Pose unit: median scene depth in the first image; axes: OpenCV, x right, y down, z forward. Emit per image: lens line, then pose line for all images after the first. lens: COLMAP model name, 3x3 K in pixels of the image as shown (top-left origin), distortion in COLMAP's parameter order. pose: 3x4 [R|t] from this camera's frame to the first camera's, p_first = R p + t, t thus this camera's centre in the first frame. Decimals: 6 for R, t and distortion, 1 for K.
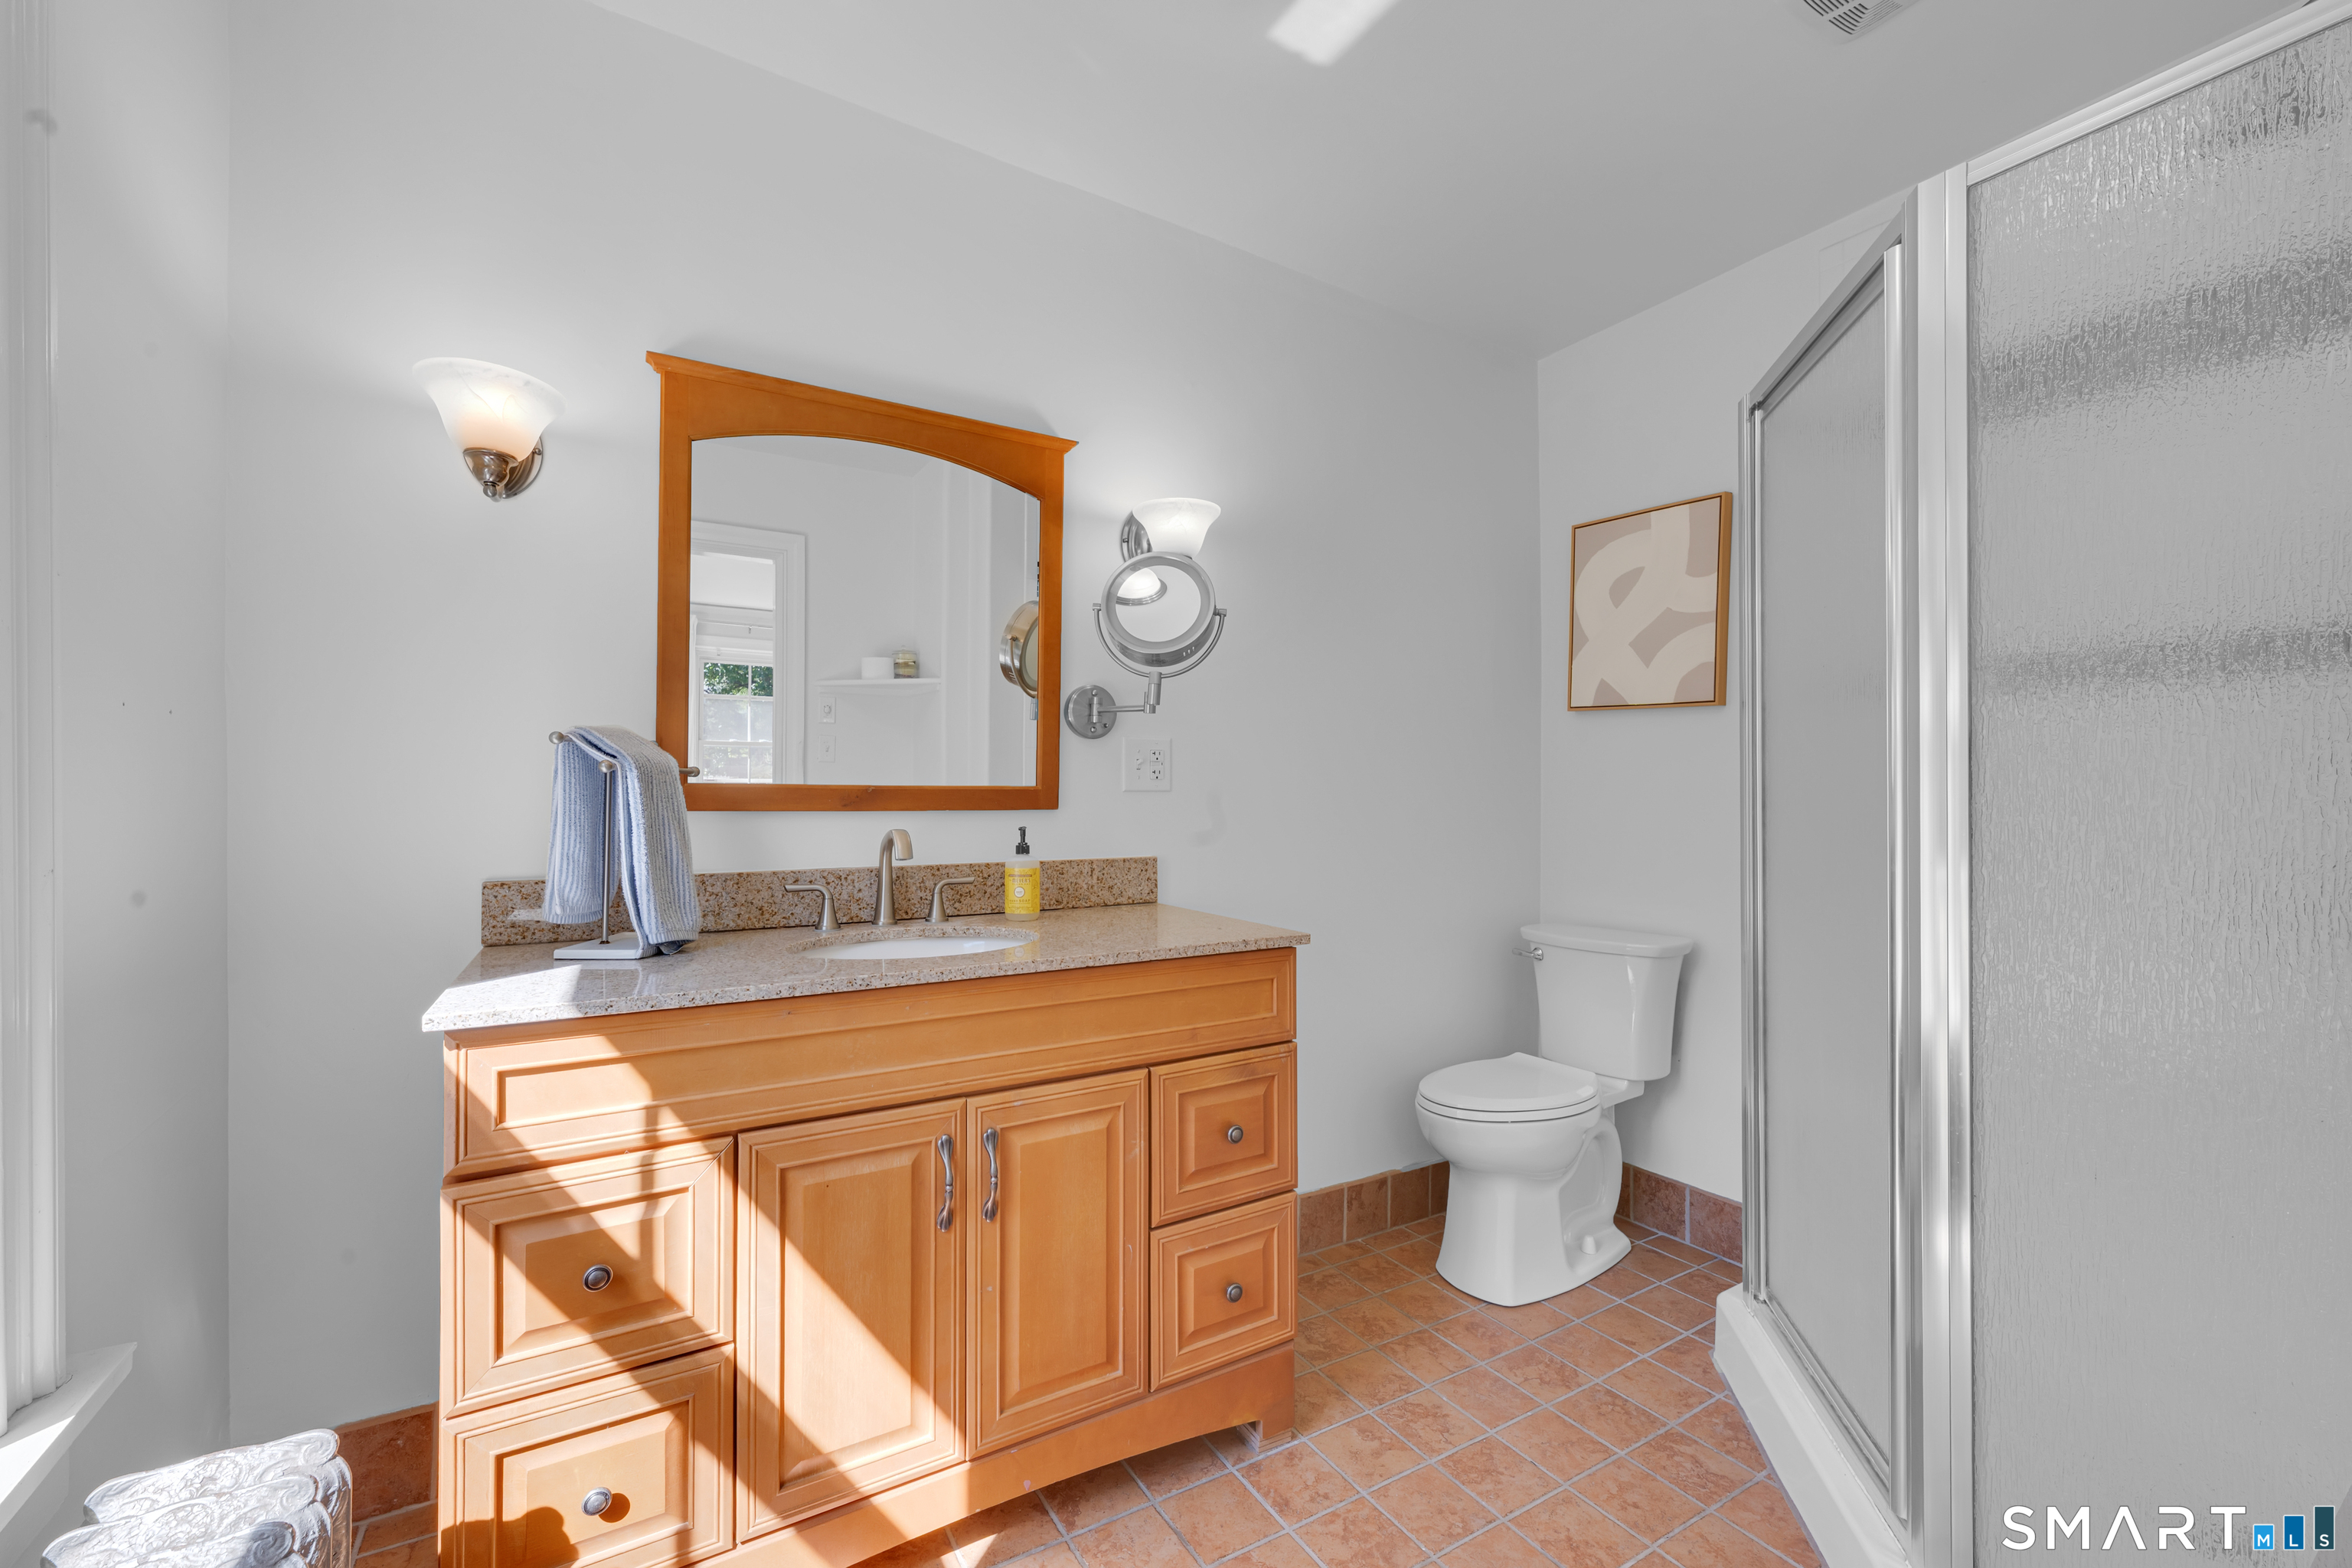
lens RADIAL K [[922.9, 0, 1161.6], [0, 922.9, 787.9], [0, 0, 1]] dist [0.000298, 0.000045]
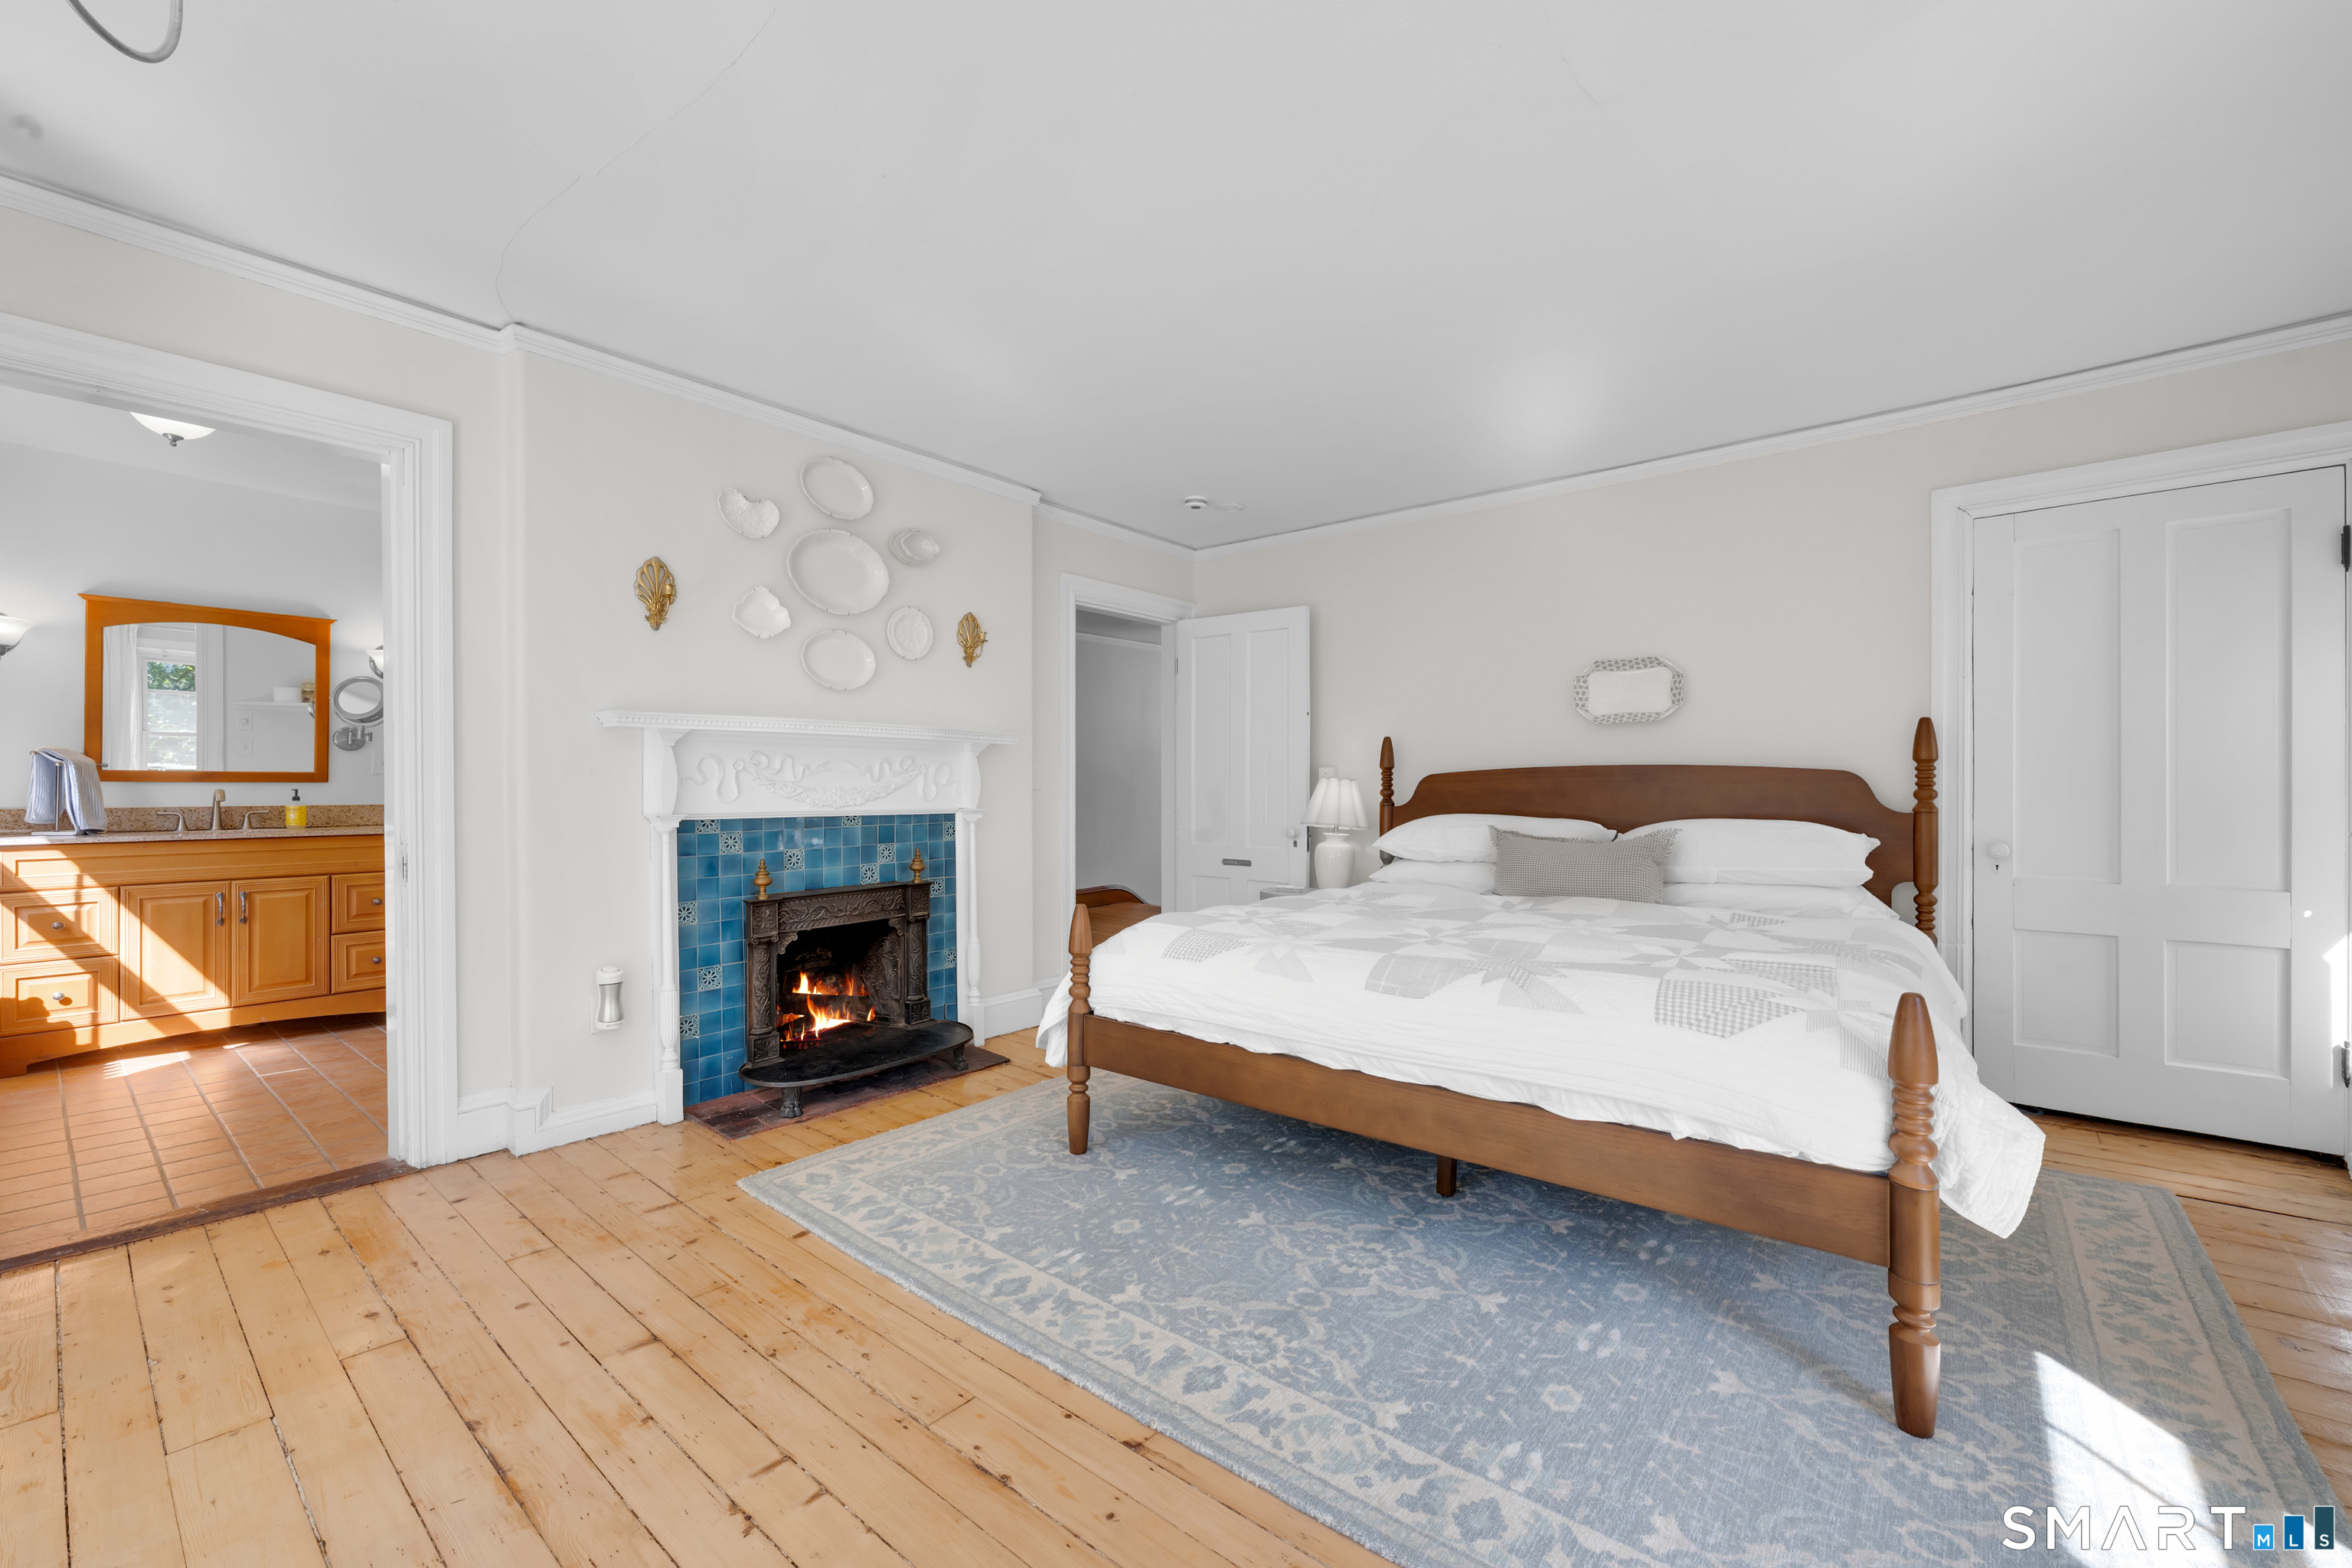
lens RADIAL K [[928.8, 0, 1176.0], [0, 928.8, 784.0], [0, 0, 1]] dist [0.001534, 0.000649]
pose [[0.936941, -0.000300, 0.349489, 1.568755], [-0.001761, 0.999983, 0.005579, 0.015895], [-0.349484, -0.005843, 0.936924, -2.804495]]
